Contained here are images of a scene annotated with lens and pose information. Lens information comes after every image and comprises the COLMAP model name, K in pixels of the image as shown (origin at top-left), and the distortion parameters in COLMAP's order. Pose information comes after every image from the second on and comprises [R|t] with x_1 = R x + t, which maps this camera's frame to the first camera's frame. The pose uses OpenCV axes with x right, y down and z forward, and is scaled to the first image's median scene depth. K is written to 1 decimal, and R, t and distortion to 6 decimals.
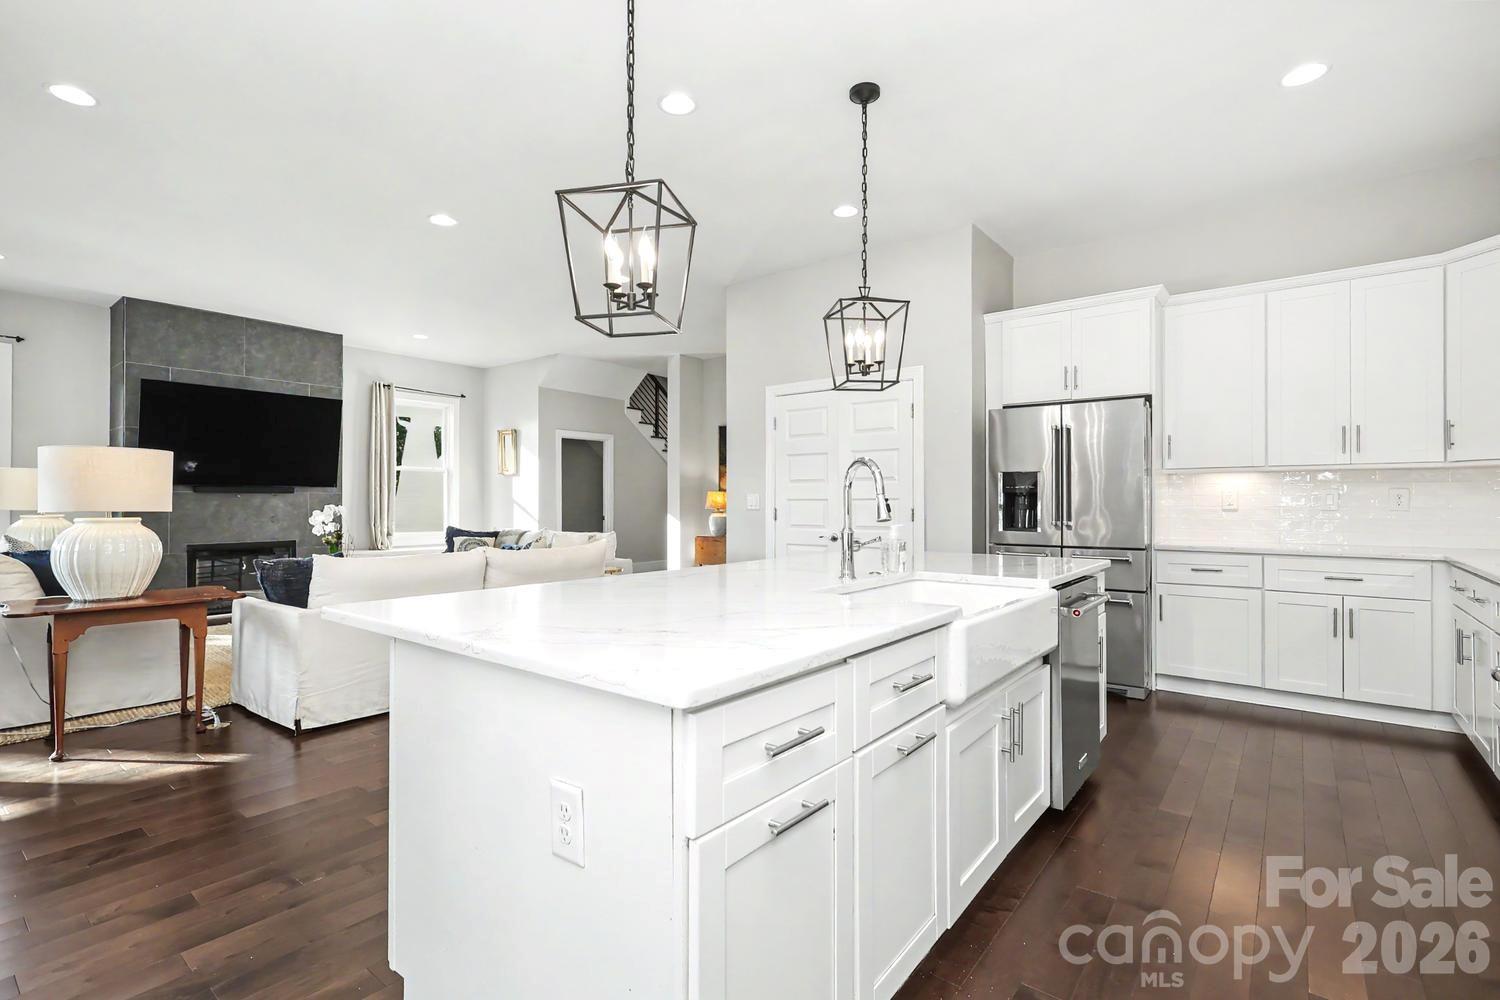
lens RADIAL K [[699.8, 0, 750.0], [0, 699.8, 500.0], [0, 0, 1]] dist [0.000993, 0.000646]
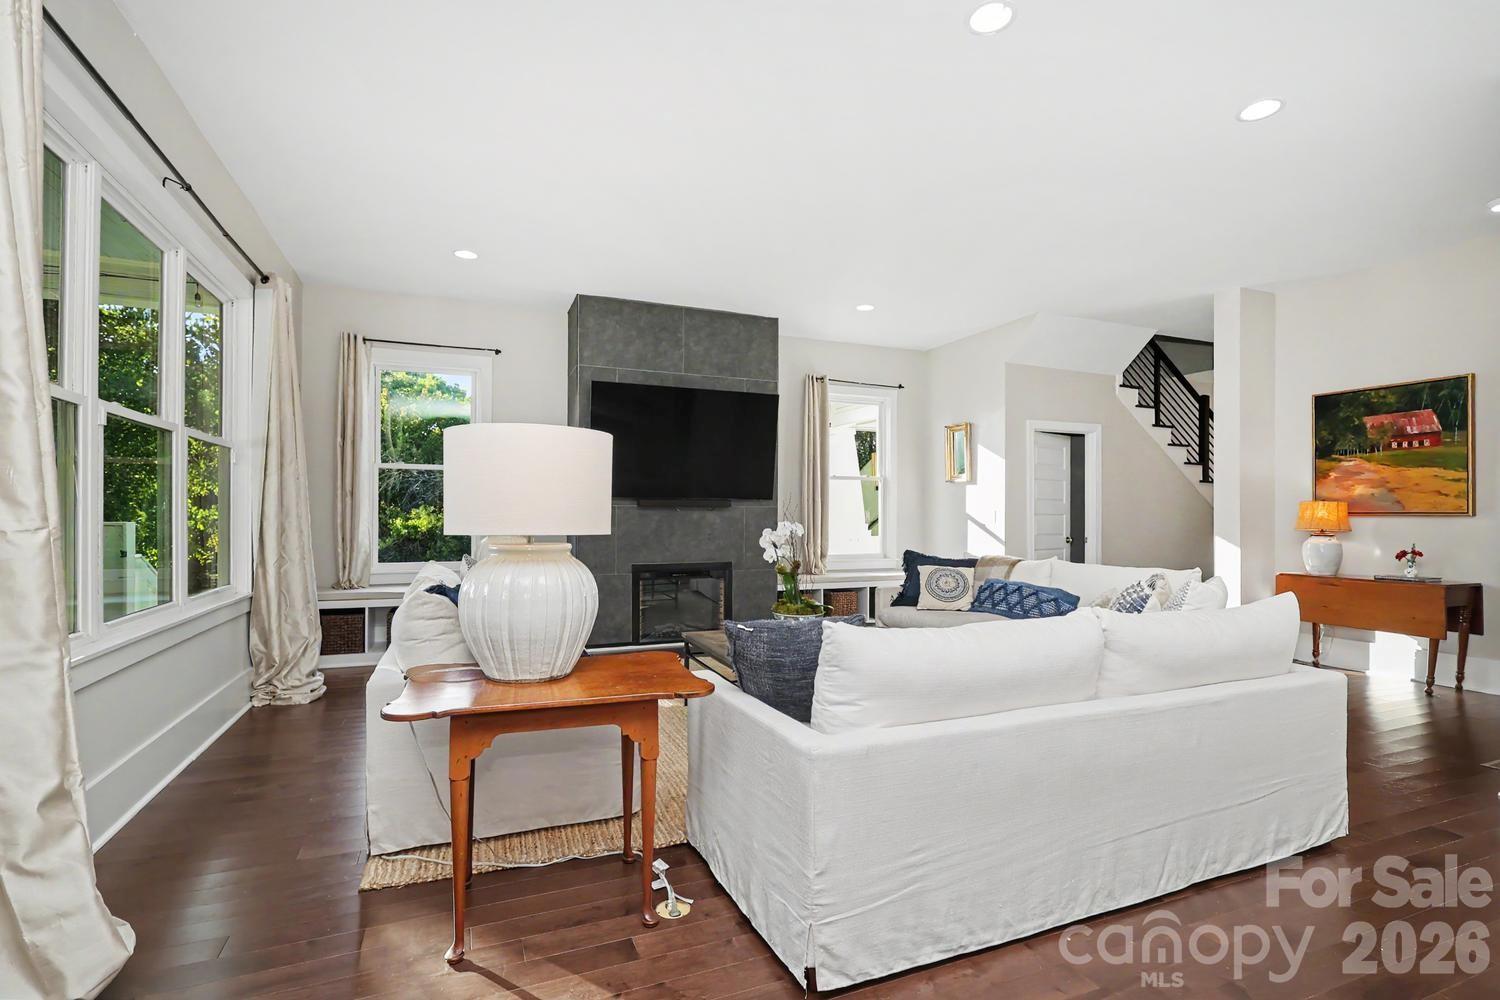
lens RADIAL K [[732.2, 0, 763.6], [0, 732.2, 525.2], [0, 0, 1]] dist [0.002346, 0.001658]
pose [[0.877530, 0.007851, -0.479458, -0.193354], [-0.000834, 0.999889, 0.014847, -0.000569], [0.479522, -0.012629, 0.877439, 0.242093]]
